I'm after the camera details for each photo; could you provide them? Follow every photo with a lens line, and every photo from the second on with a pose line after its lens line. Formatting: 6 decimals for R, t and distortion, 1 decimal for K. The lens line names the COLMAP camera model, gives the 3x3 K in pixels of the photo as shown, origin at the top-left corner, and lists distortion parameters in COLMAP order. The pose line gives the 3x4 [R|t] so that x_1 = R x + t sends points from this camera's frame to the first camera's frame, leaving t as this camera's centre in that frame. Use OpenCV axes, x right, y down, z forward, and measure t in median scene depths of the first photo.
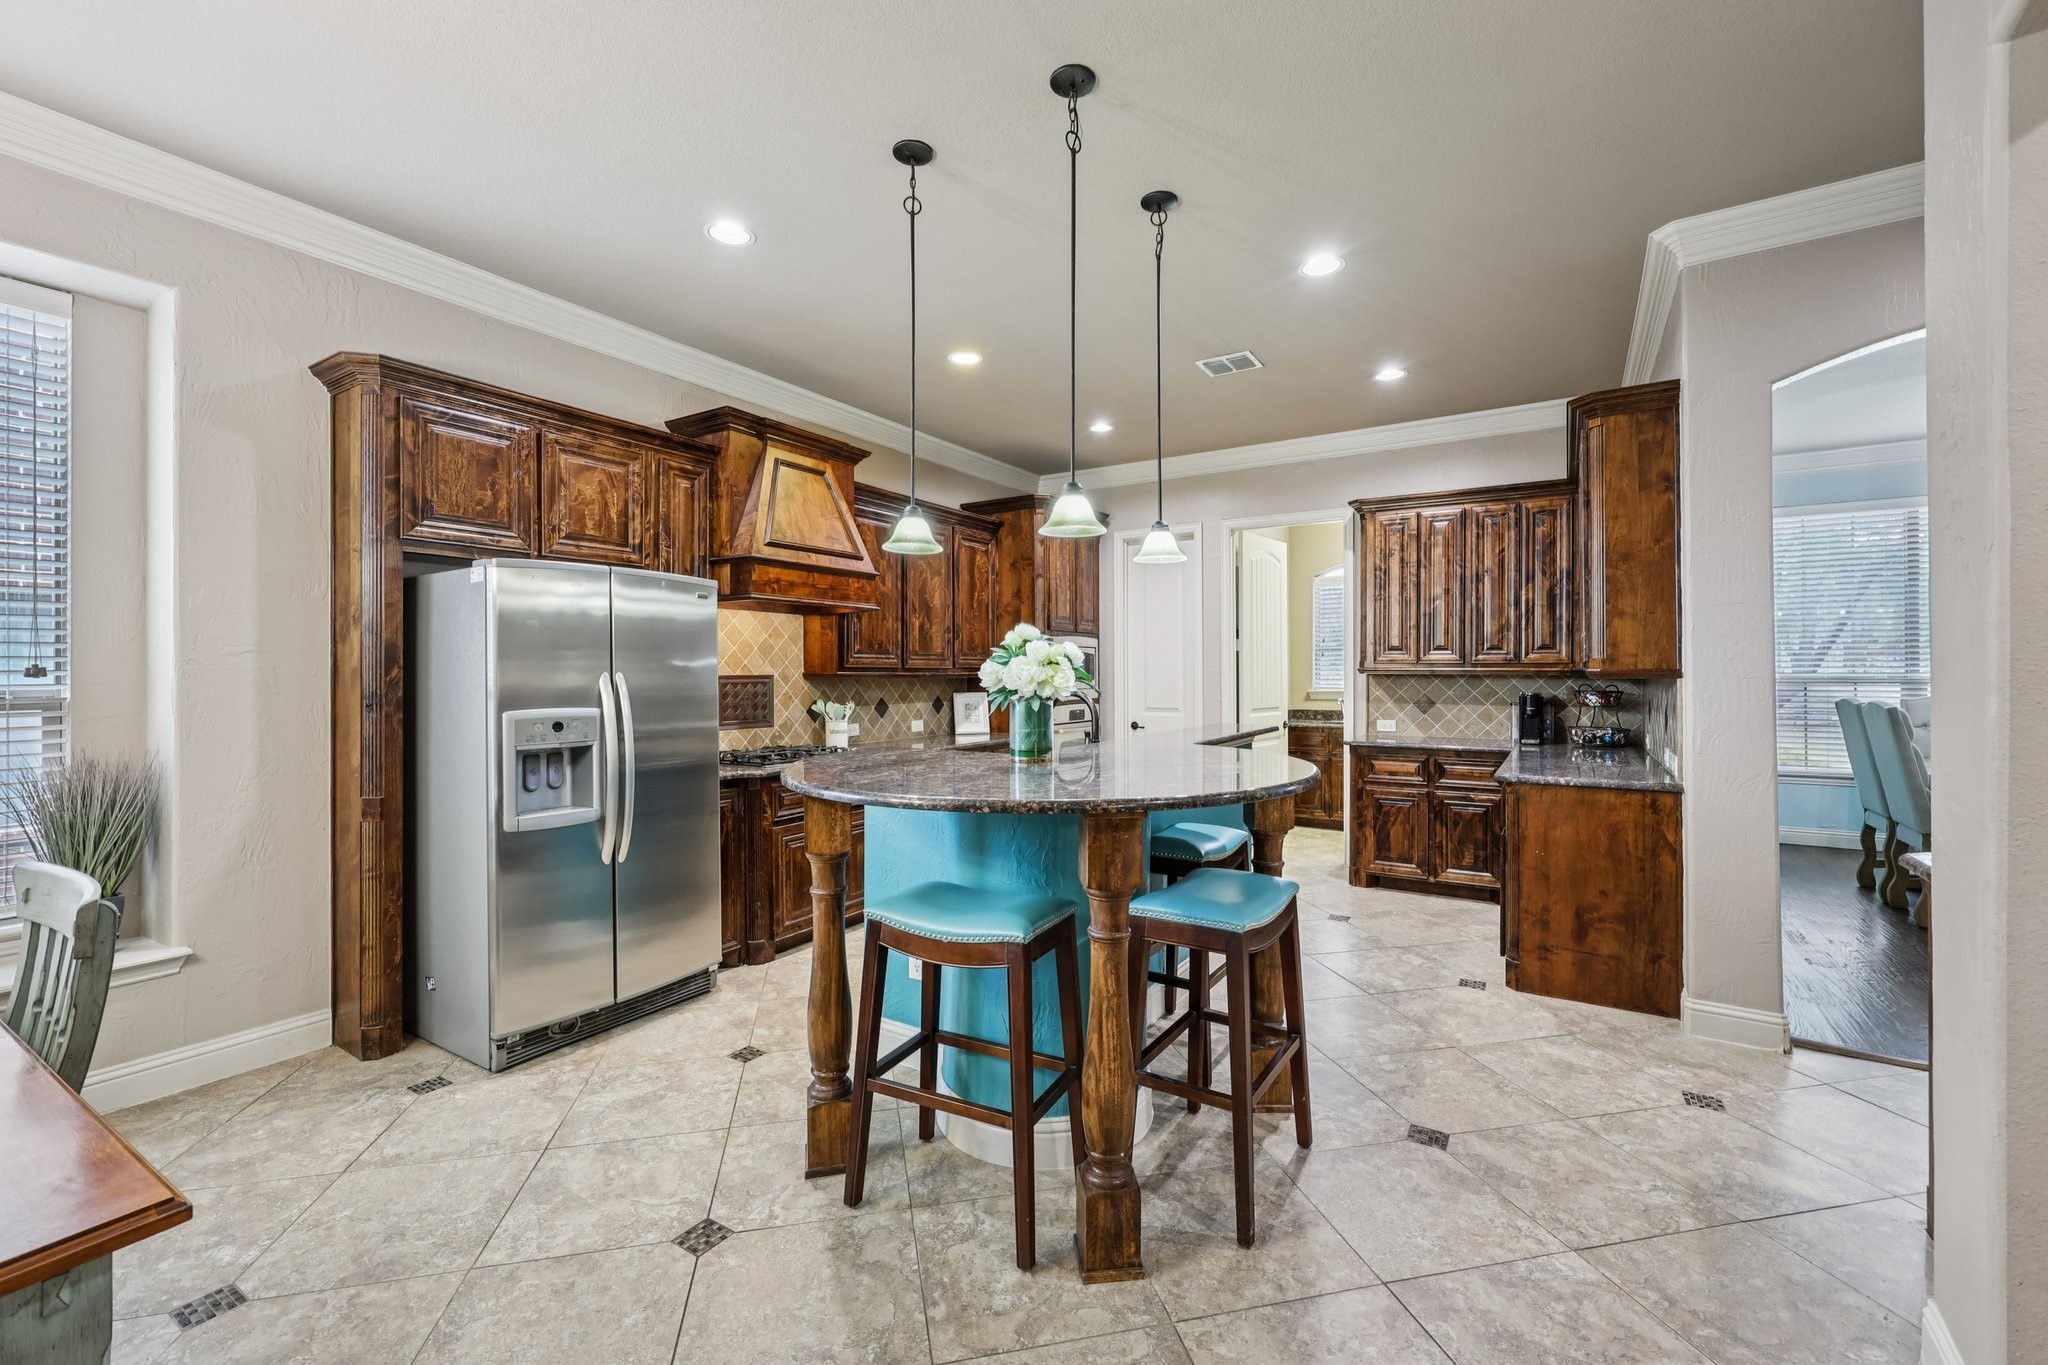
lens RADIAL K [[856.0, 0, 1030.2], [0, 856.0, 670.6], [0, 0, 1]] dist [0.003286, 0.000401]
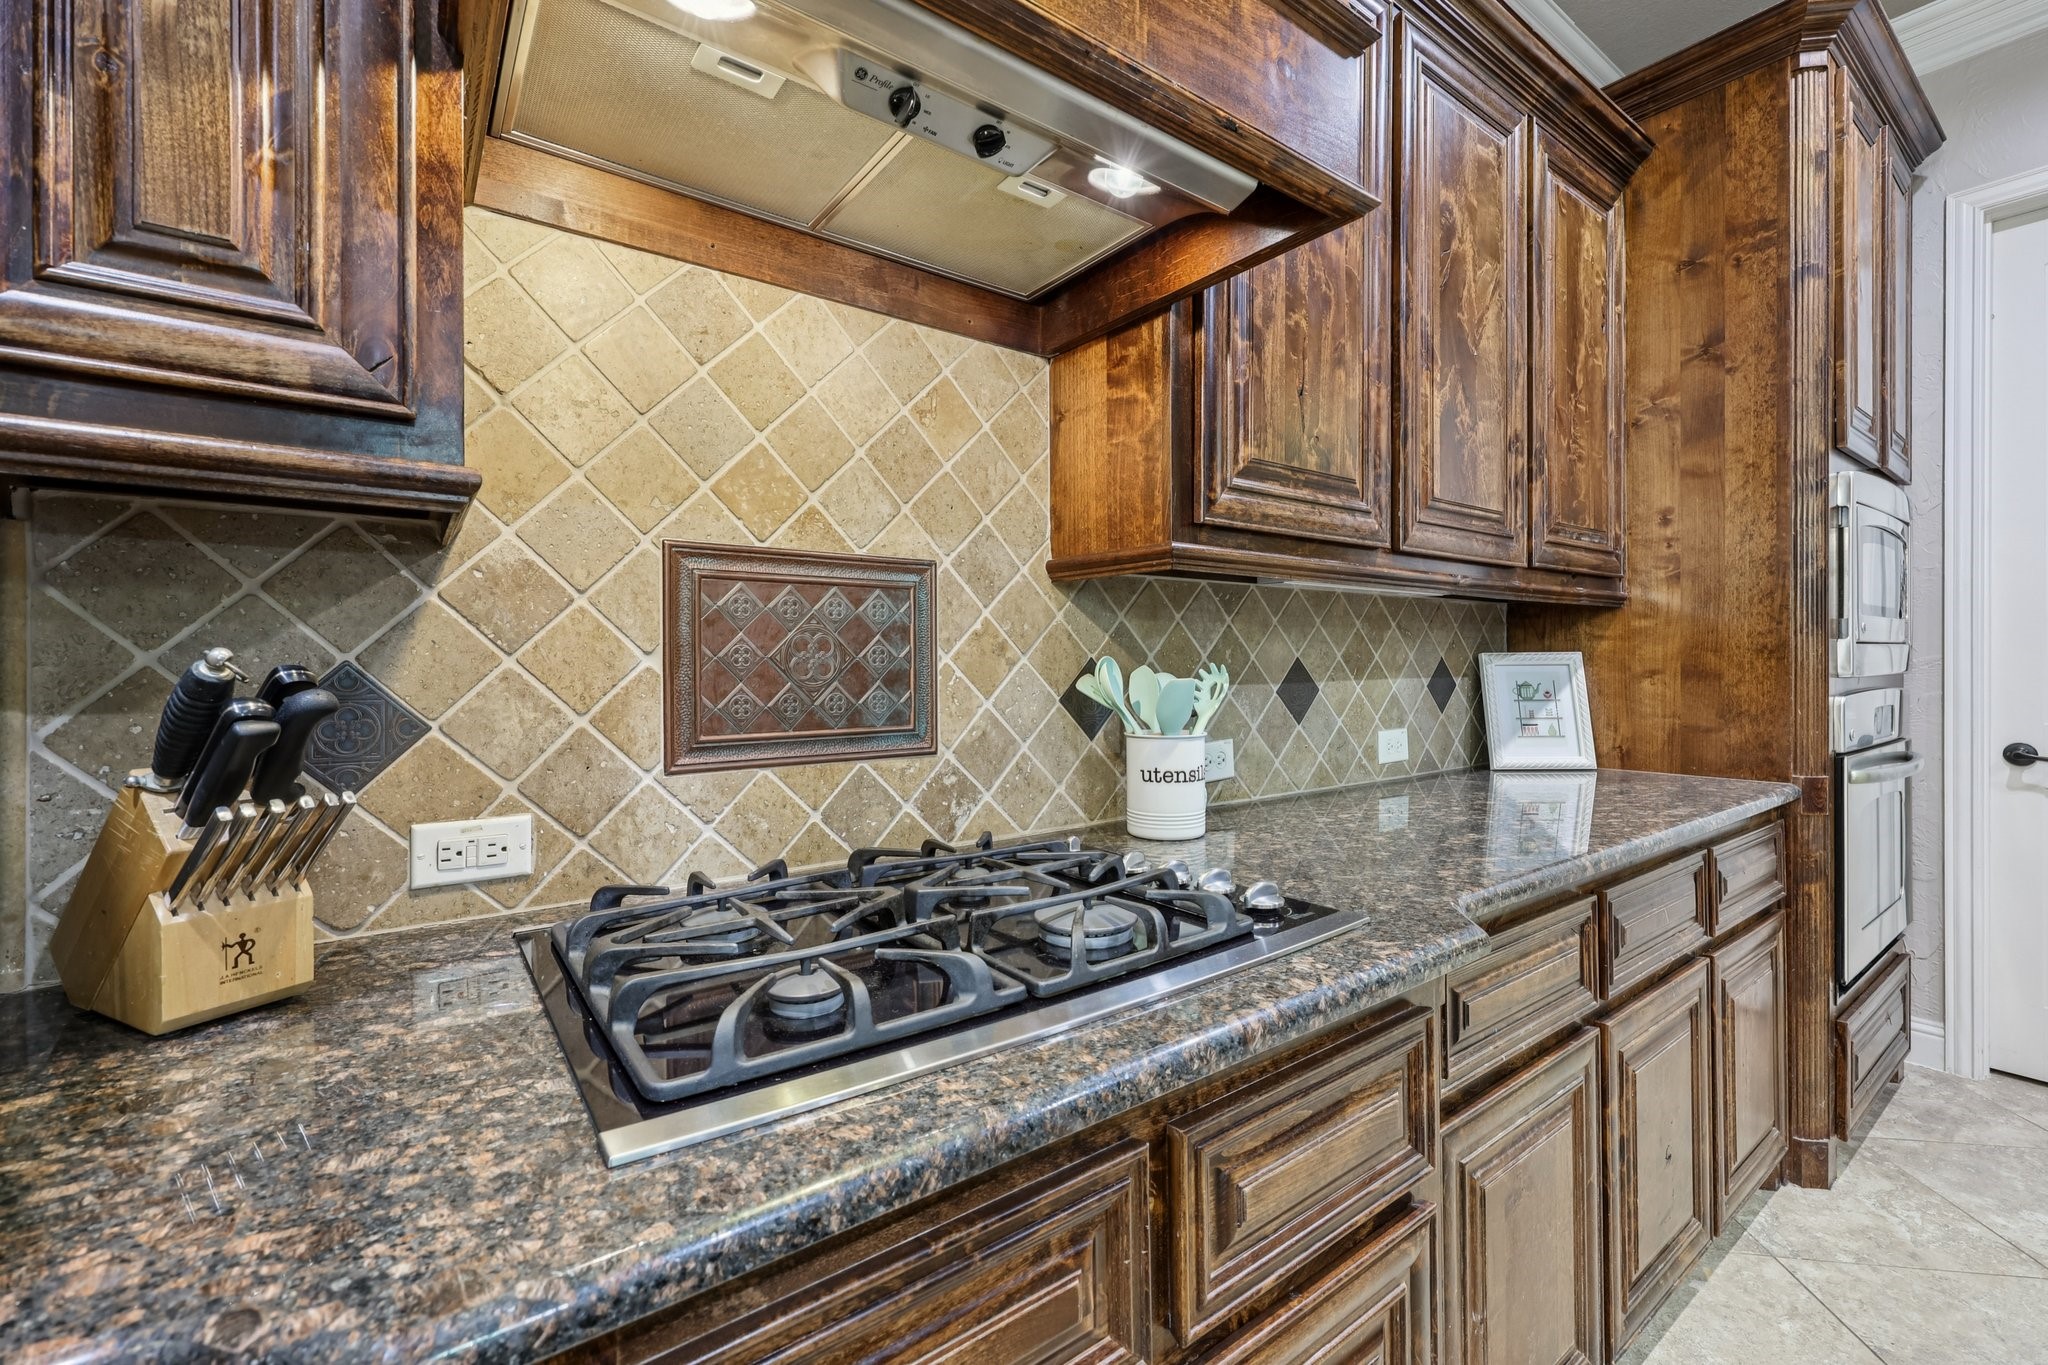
lens RADIAL K [[856.0, 0, 1026.4], [0, 856.0, 661.0], [0, 0, 1]] dist [0.003286, 0.000401]
pose [[0.933719, -0.000262, -0.358007, -0.167563], [0.001584, 0.999993, 0.003400, 0.033594], [0.358004, -0.003742, 0.933713, 0.718590]]
